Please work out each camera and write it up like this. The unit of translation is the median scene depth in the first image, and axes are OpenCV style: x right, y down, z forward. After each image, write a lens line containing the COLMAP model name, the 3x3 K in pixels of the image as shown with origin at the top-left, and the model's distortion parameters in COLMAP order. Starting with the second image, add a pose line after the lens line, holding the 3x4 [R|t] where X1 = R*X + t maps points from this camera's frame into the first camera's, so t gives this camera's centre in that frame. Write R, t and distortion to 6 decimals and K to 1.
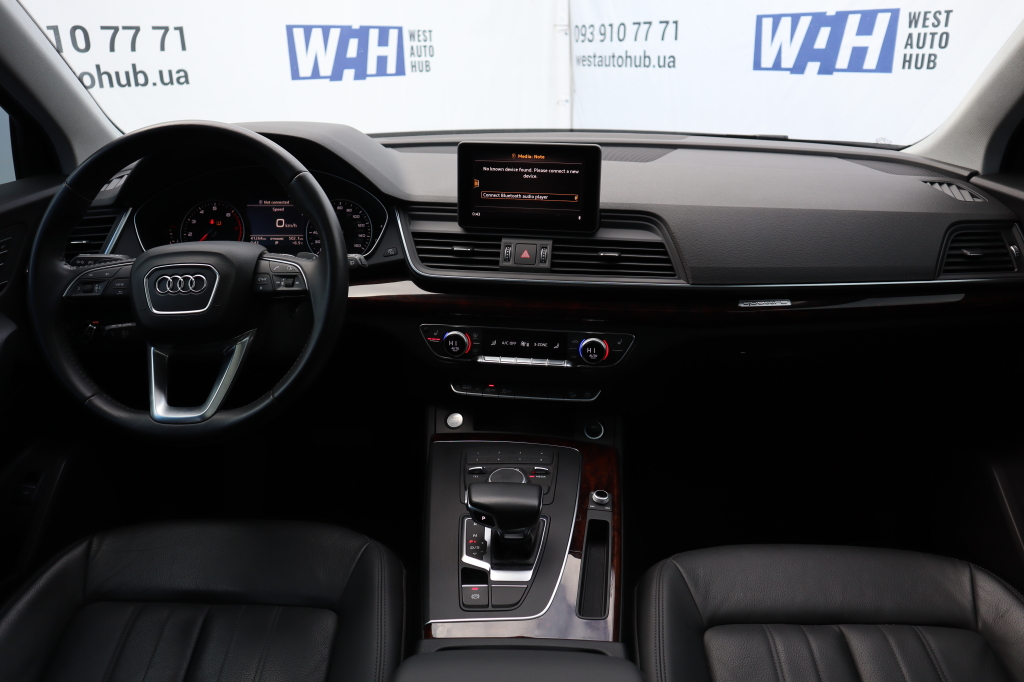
lens RADIAL K [[766.5, 0, 517.9], [0, 766.5, 344.0], [0, 0, 1]] dist [-0.037096, 0.012794]
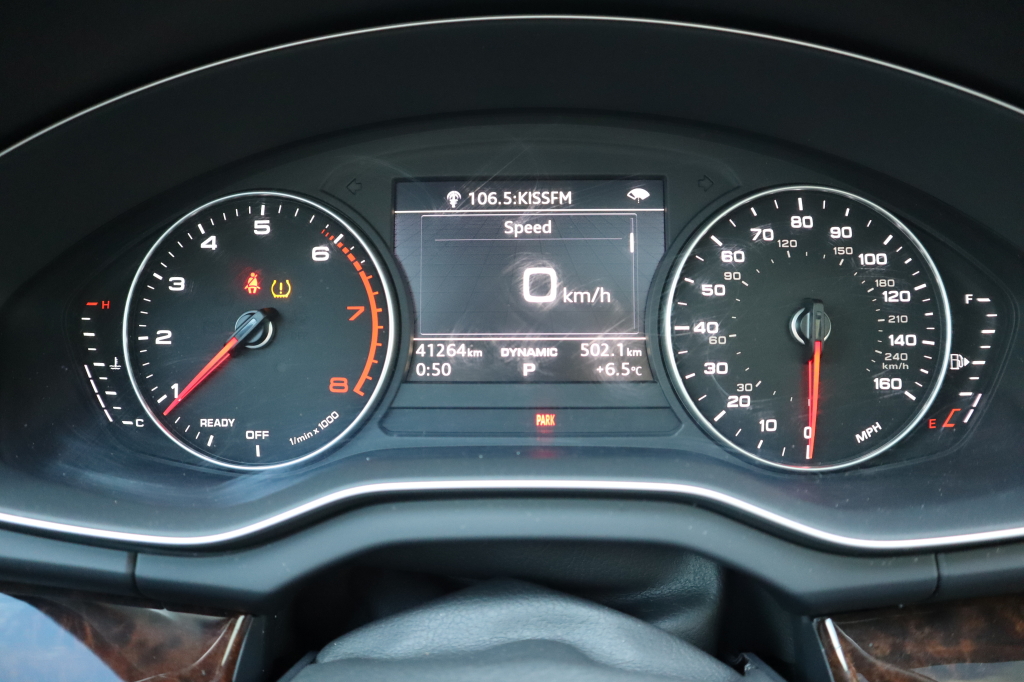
lens RADIAL K [[721.7, 0, 516.8], [0, 721.7, 349.1], [0, 0, 1]] dist [-0.056201, 0.010851]
pose [[0.999831, -0.015068, 0.010489, -0.352394], [0.014835, 0.999649, 0.021953, -0.157577], [-0.010816, -0.021794, 0.999704, 0.847501]]
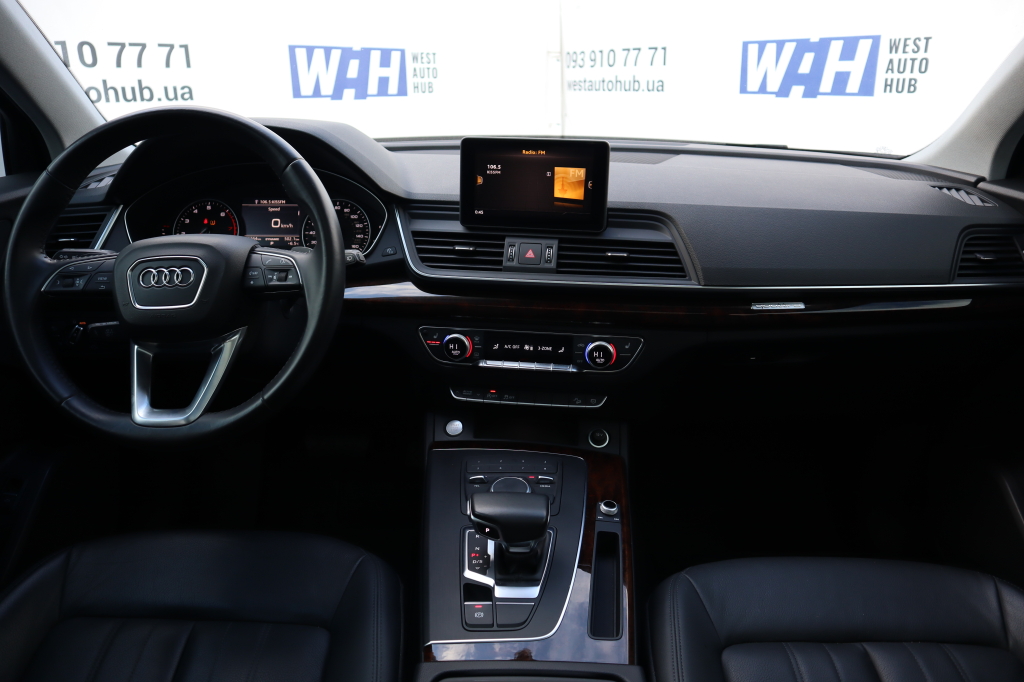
lens RADIAL K [[721.7, 0, 516.1], [0, 721.7, 345.0], [0, 0, 1]] dist [-0.056201, 0.010851]
pose [[0.999876, 0.005717, 0.014666, -0.019967], [-0.005382, 0.999726, -0.022786, 0.017256], [-0.014792, 0.022704, 0.999633, 0.096178]]
